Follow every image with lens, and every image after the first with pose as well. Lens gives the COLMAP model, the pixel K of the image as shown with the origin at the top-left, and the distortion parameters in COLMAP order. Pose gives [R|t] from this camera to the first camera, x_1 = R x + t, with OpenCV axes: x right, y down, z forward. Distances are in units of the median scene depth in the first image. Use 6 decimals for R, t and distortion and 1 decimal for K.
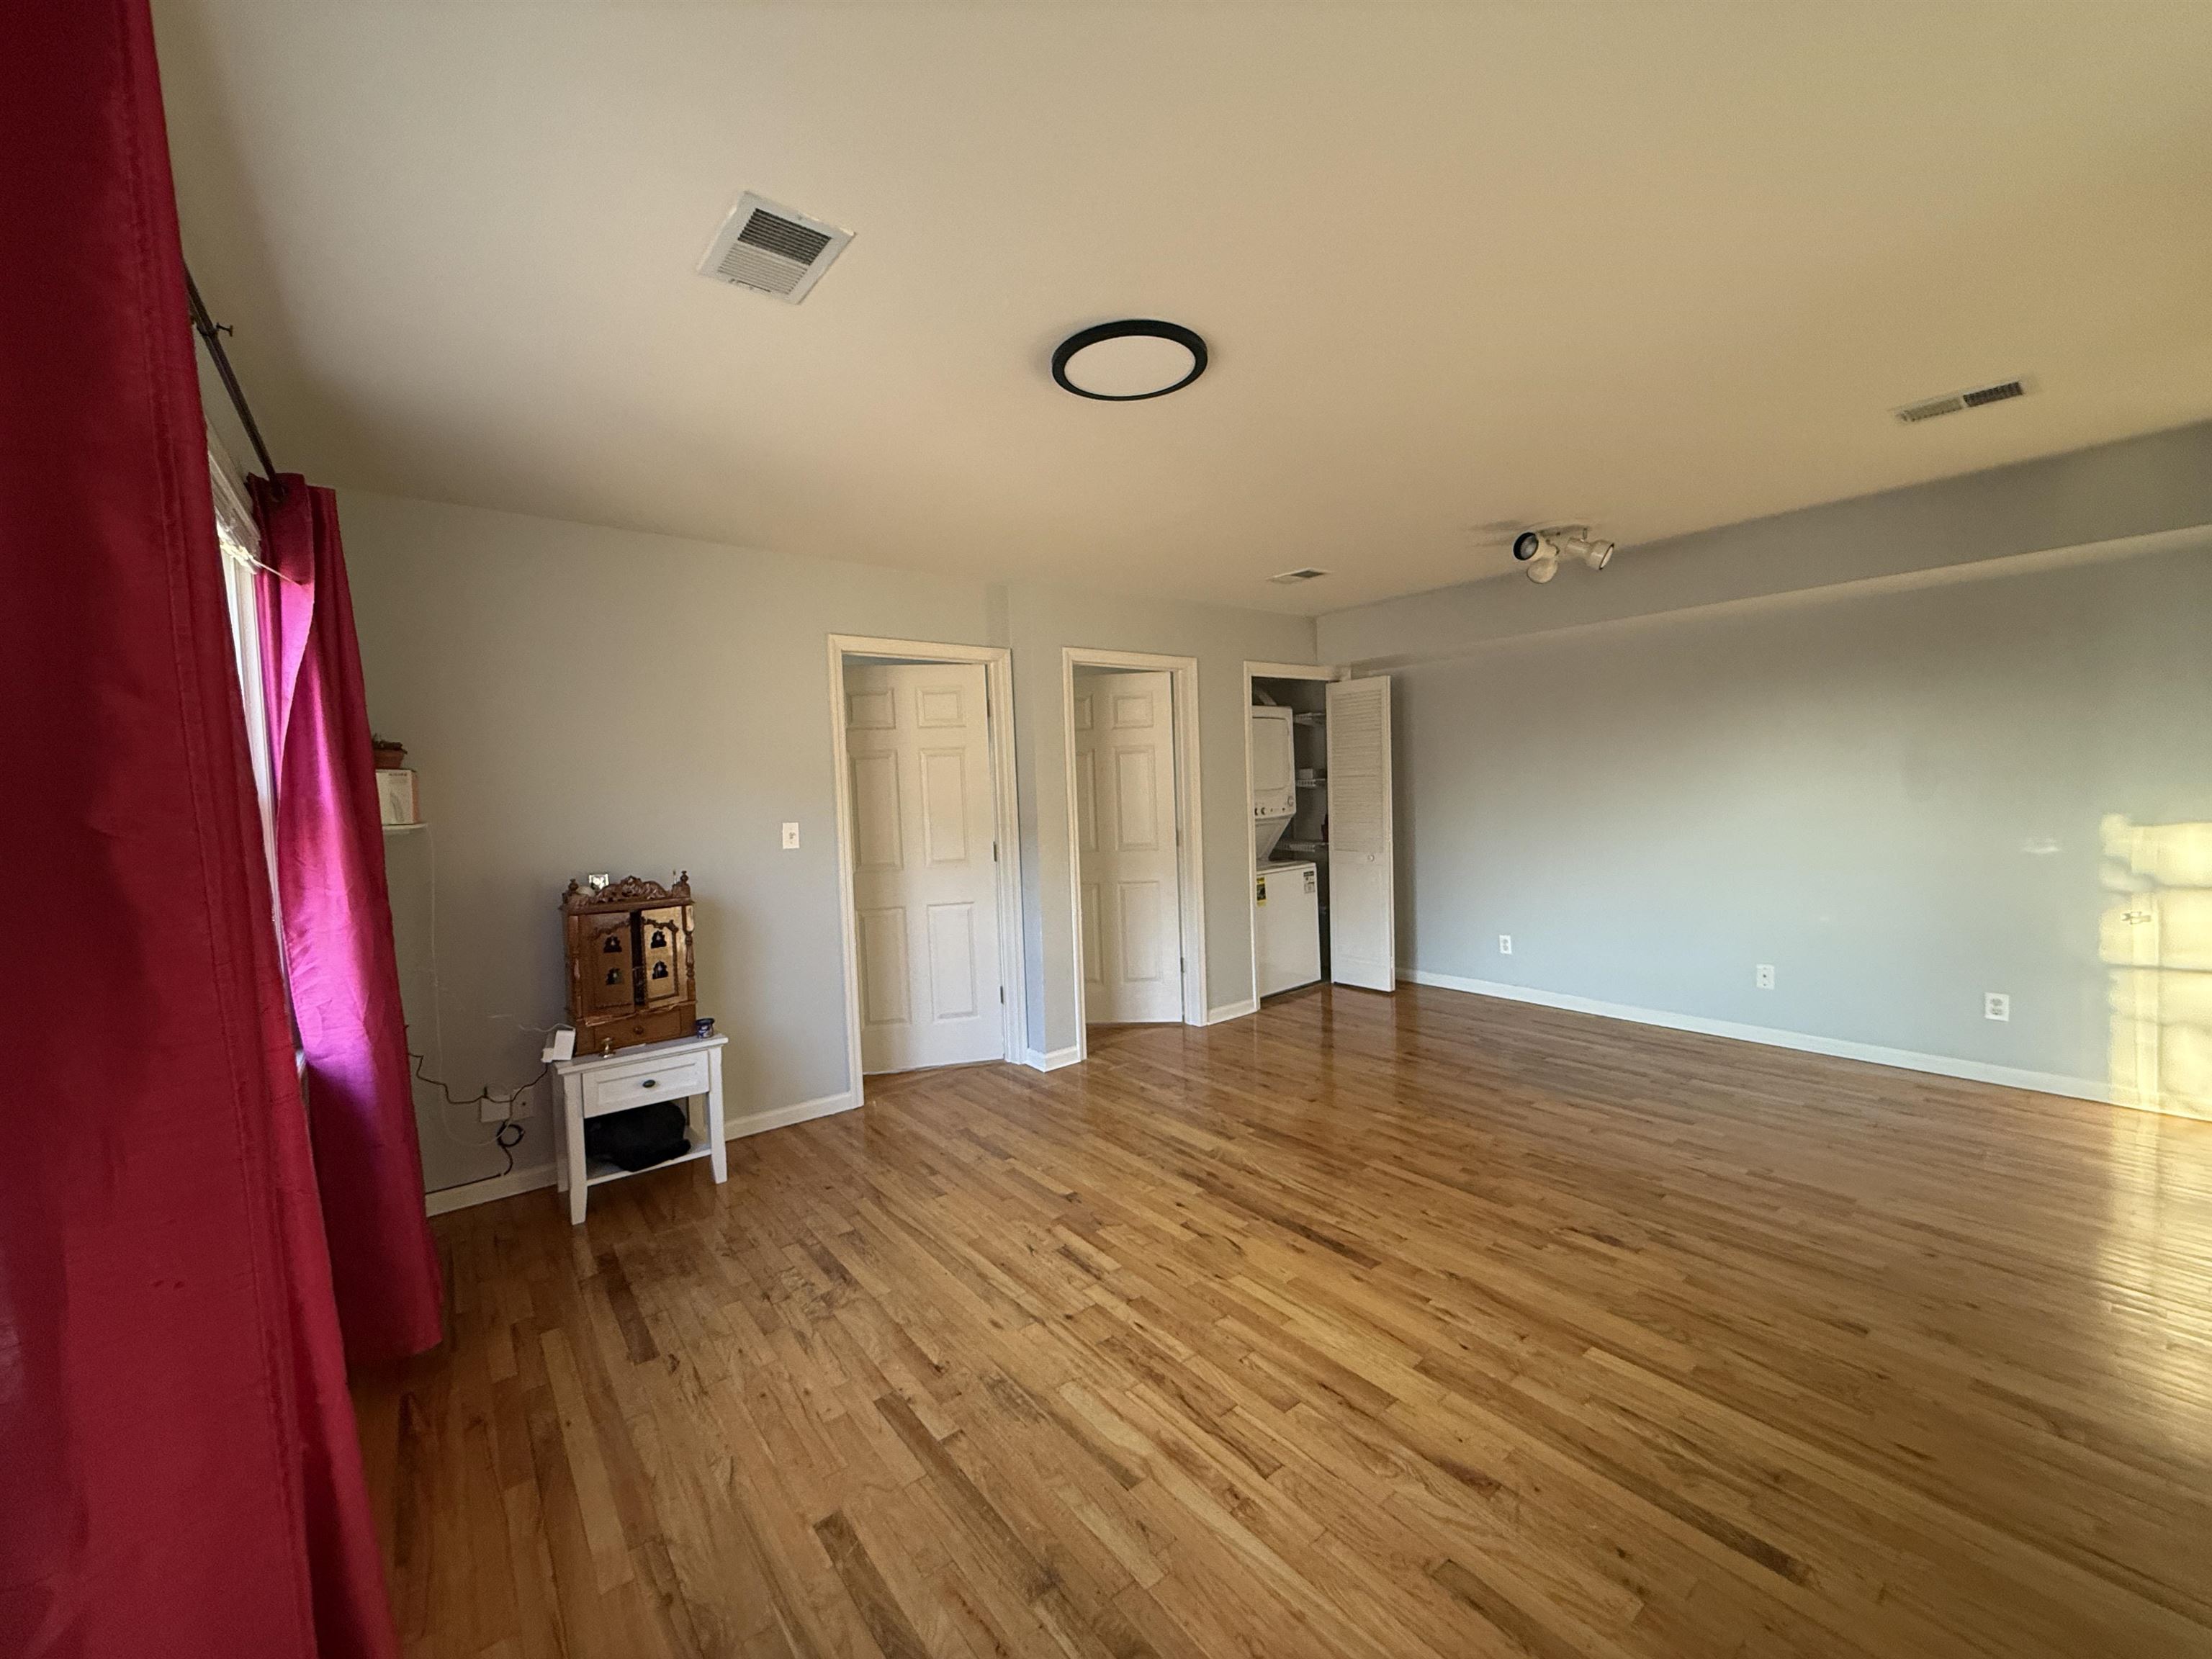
lens RADIAL K [[877.2, 0, 1100.1], [0, 877.2, 825.8], [0, 0, 1]] dist [-0.001973, 0.000097]
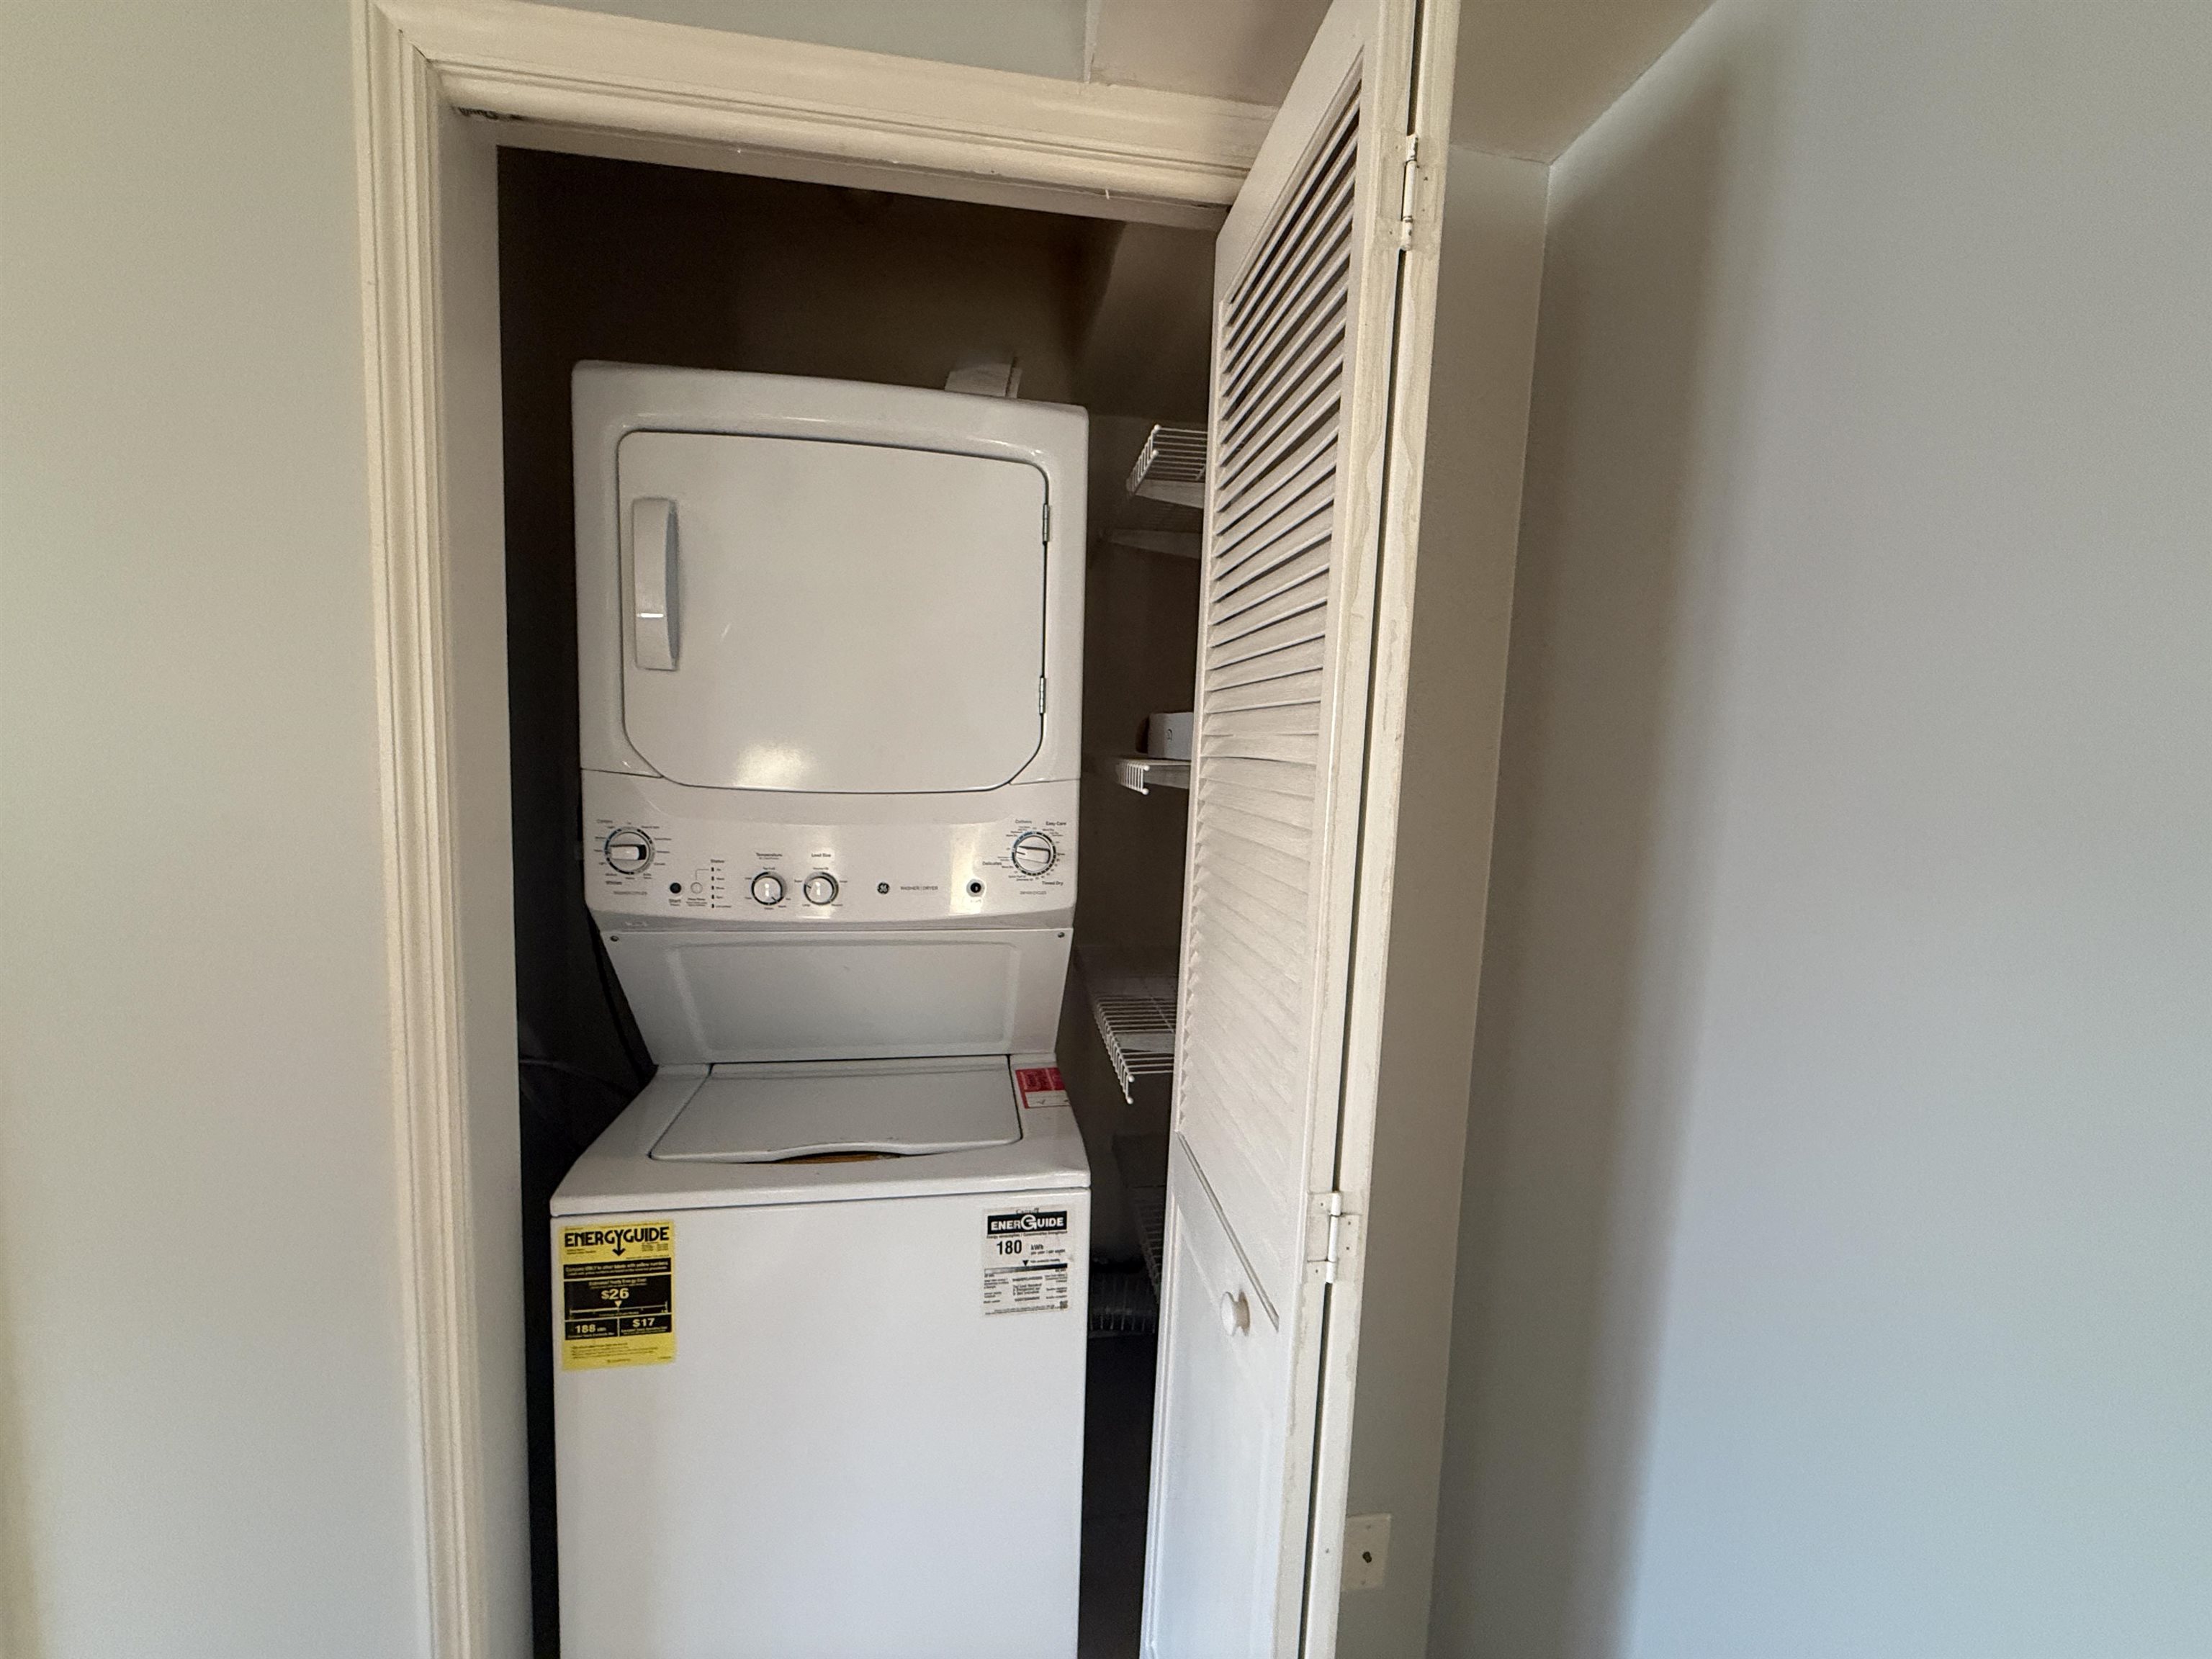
lens RADIAL K [[877.2, 0, 1100.1], [0, 877.2, 825.8], [0, 0, 1]] dist [-0.001973, 0.000097]
pose [[0.861584, 0.122975, -0.492494, 0.517636], [-0.095044, 0.992134, 0.081463, -0.083024], [0.498639, -0.023379, 0.866495, 1.264780]]
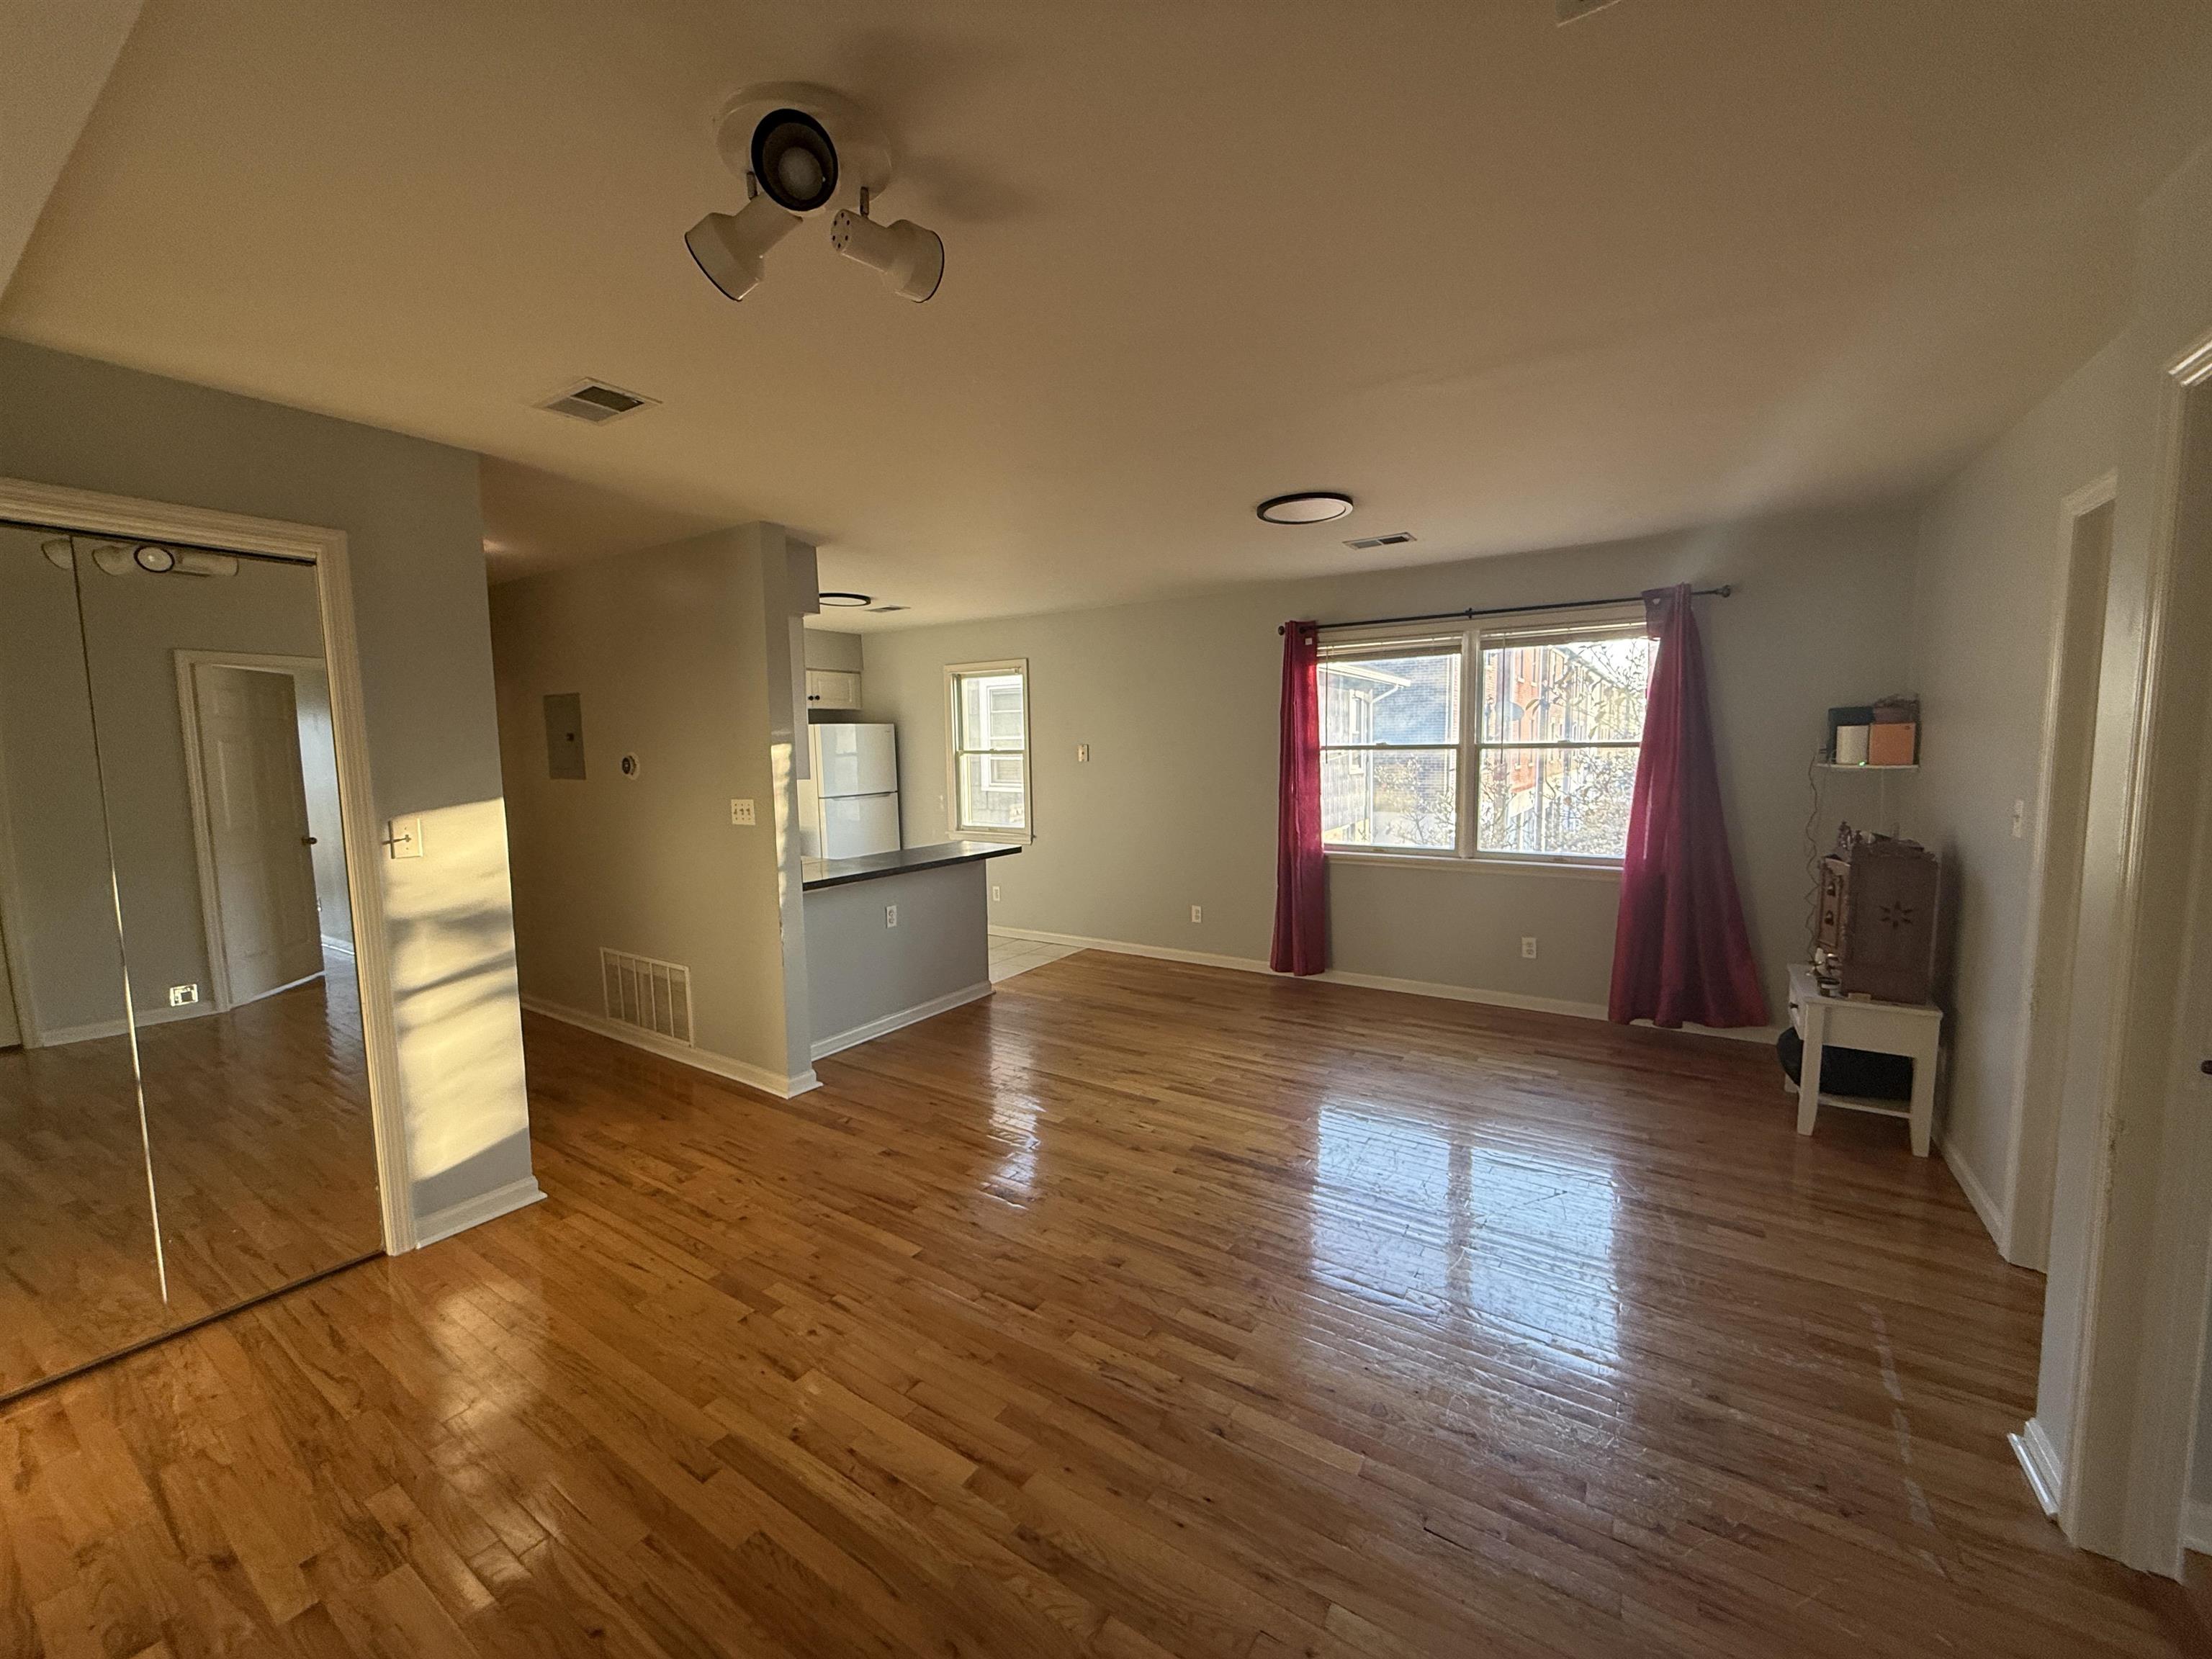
lens RADIAL K [[877.2, 0, 1100.1], [0, 877.2, 825.8], [0, 0, 1]] dist [-0.001973, 0.000097]
pose [[-0.947548, 0.079900, -0.309465, 0.527230], [0.035050, 0.988385, 0.147871, -0.105510], [0.317685, 0.129269, -0.939343, 1.381025]]
